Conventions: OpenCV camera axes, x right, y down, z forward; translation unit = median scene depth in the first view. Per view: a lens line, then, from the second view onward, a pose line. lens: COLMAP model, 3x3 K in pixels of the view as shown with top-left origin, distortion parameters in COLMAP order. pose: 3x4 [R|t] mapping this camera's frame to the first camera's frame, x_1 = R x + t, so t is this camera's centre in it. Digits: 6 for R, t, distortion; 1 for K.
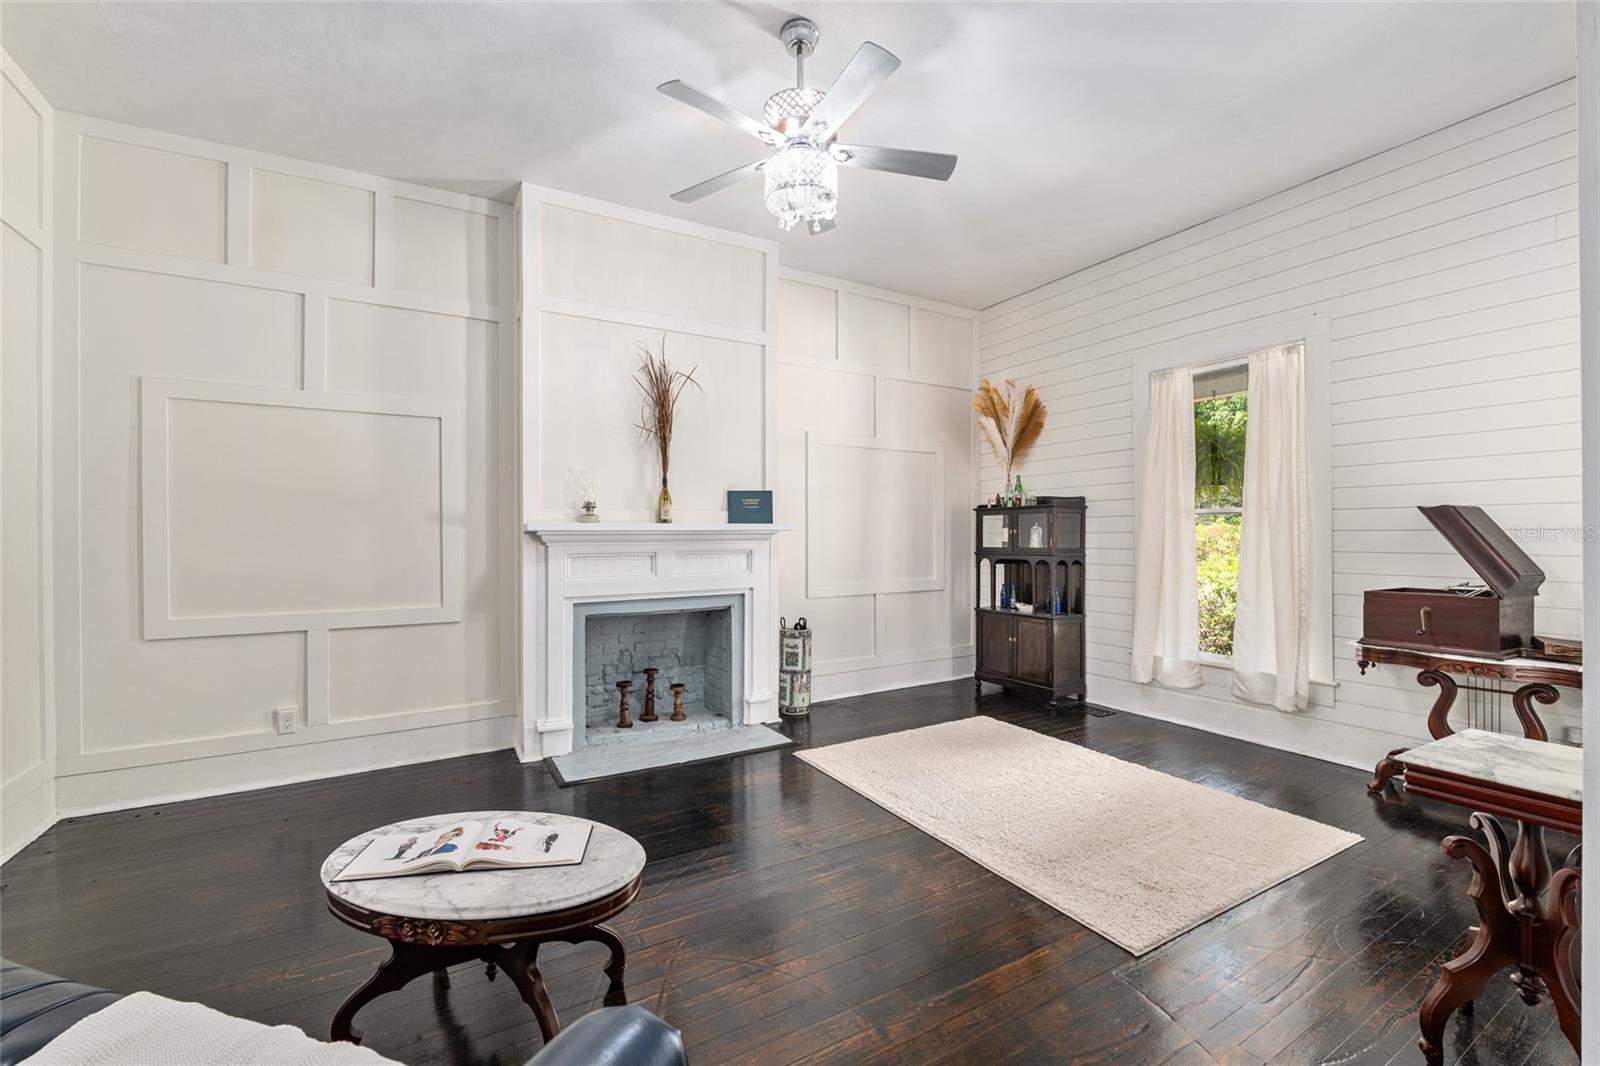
lens RADIAL K [[667.1, 0, 798.9], [0, 667.1, 538.0], [0, 0, 1]] dist [-0.012805, 0.000132]
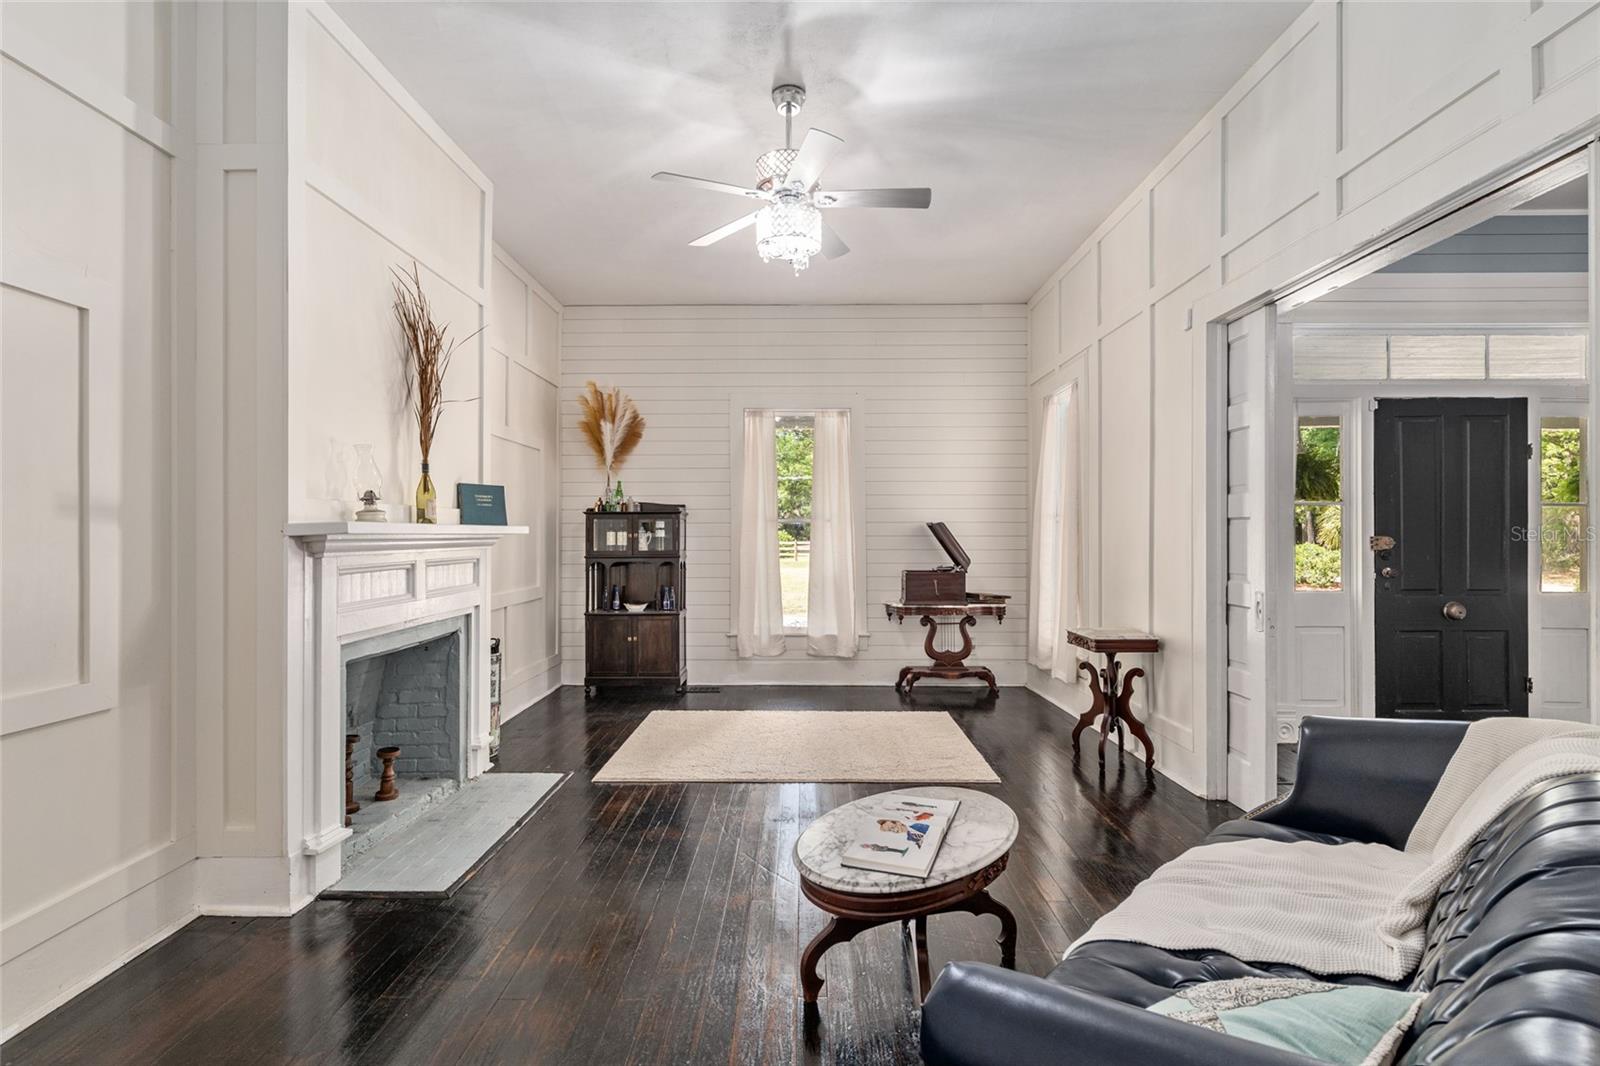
lens RADIAL K [[755.2, 0, 807.9], [0, 755.2, 531.0], [0, 0, 1]] dist [0.000076, -0.000470]
pose [[0.487395, 0.007647, 0.873148, -0.721216], [0.001131, 0.999955, -0.009389, -0.006021], [-0.873181, 0.005564, 0.487364, 0.227789]]
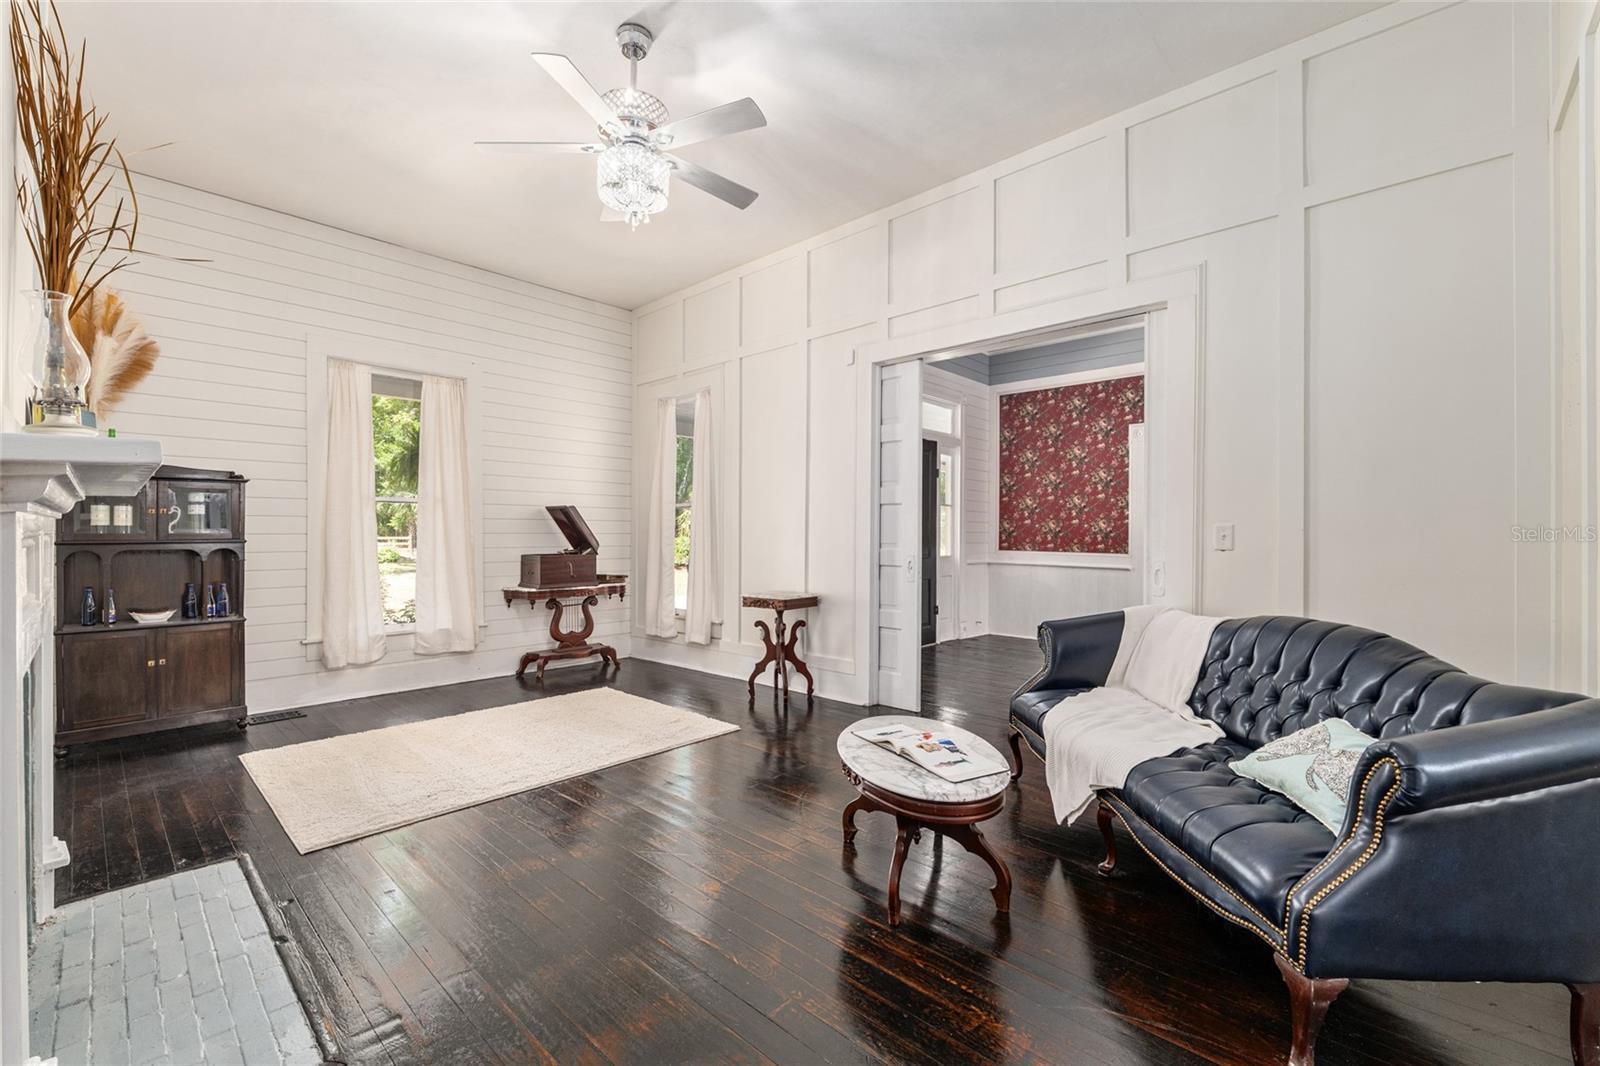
lens RADIAL K [[667.1, 0, 813.1], [0, 667.1, 531.7], [0, 0, 1]] dist [-0.012805, 0.000132]
pose [[-0.324797, 0.003922, 0.945776, -0.714617], [0.002563, 0.999991, -0.003267, 0.020952], [-0.945780, 0.001363, -0.324804, 0.704259]]
